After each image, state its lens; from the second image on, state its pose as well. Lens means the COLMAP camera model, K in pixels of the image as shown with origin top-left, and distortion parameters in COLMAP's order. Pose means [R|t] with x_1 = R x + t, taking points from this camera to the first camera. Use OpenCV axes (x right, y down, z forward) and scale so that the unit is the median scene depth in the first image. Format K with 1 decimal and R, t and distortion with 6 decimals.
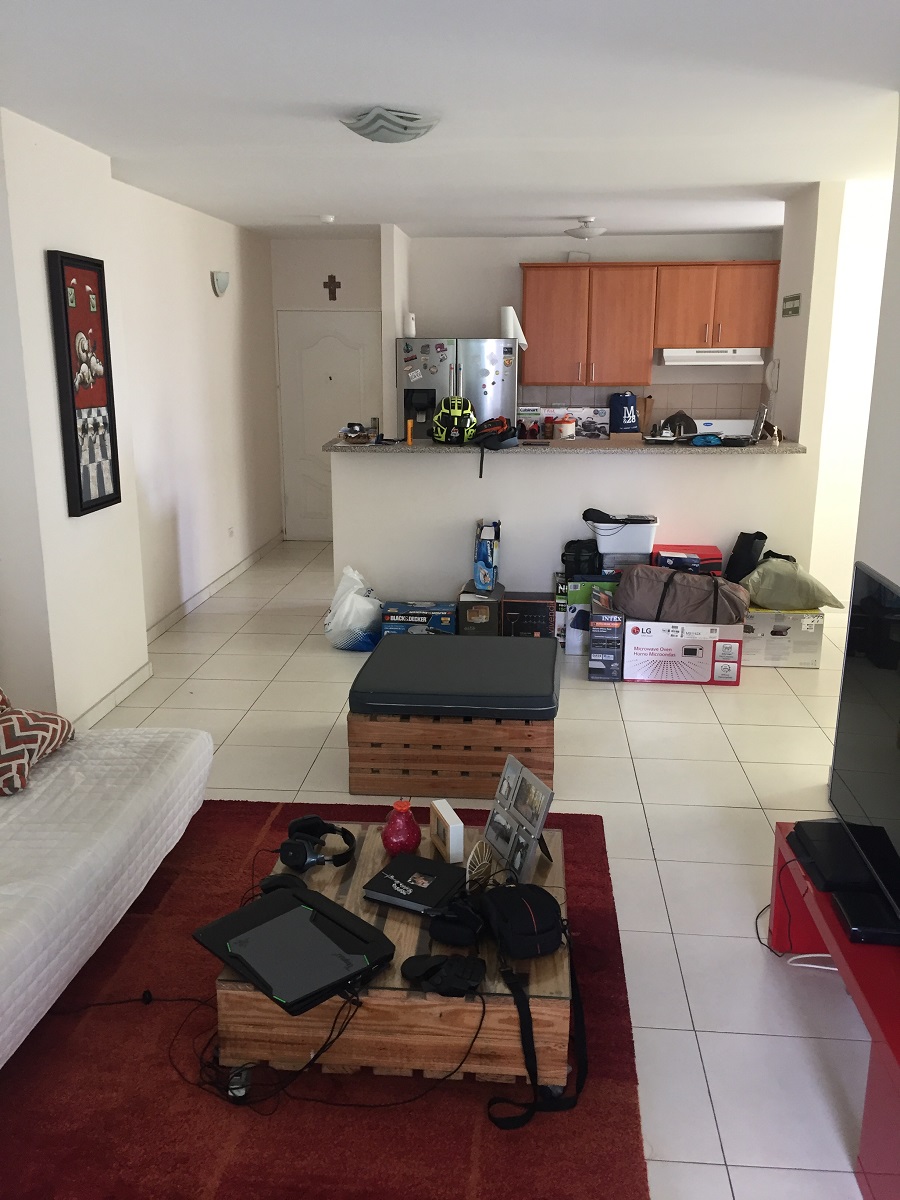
lens RADIAL K [[1018.1, 0, 450.0], [0, 1018.1, 600.0], [0, 0, 1]] dist [0.100953, -0.107267]
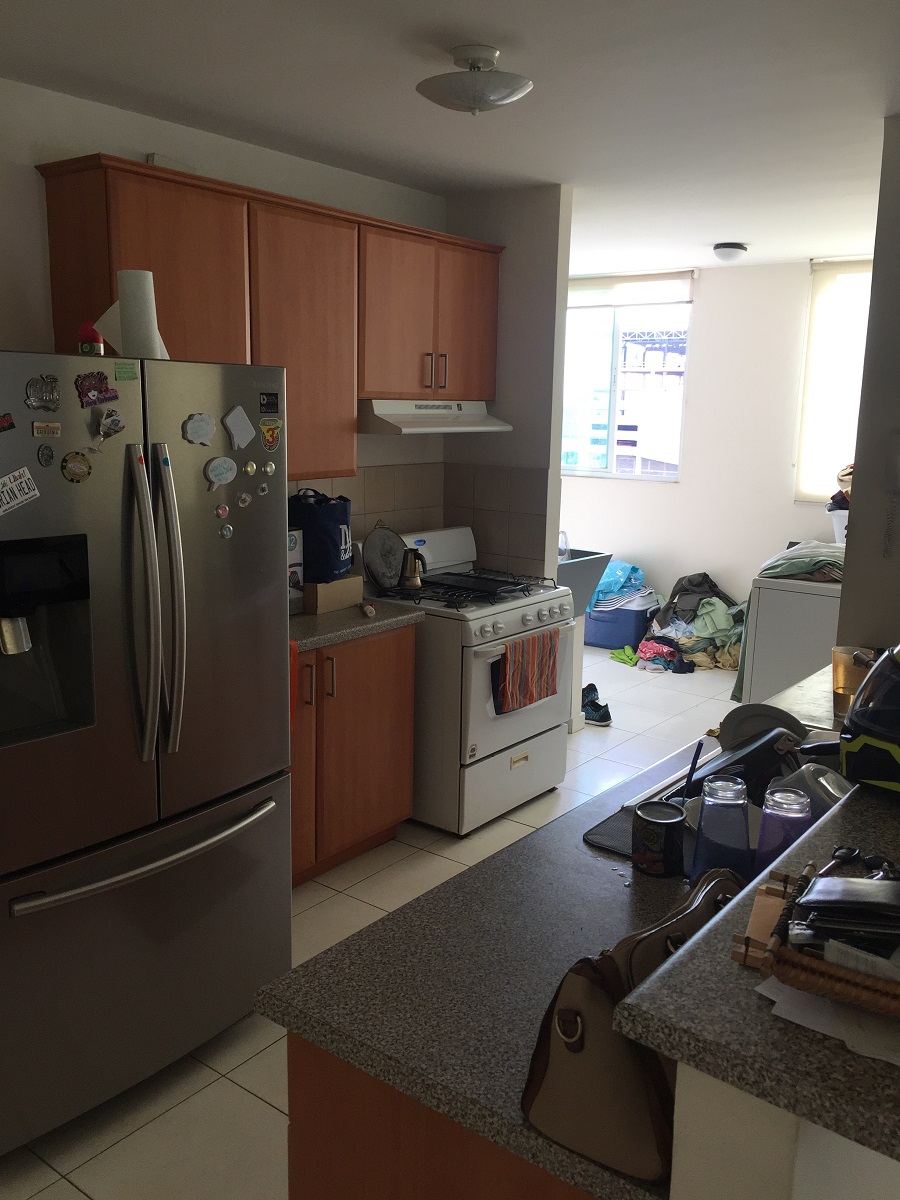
lens RADIAL K [[1018.1, 0, 450.0], [0, 1018.1, 600.0], [0, 0, 1]] dist [0.100953, -0.107267]
pose [[0.545128, -0.155589, 0.823789, -0.181961], [0.191505, 0.979757, 0.058322, -0.174344], [-0.816187, 0.125967, 0.563889, 0.714851]]
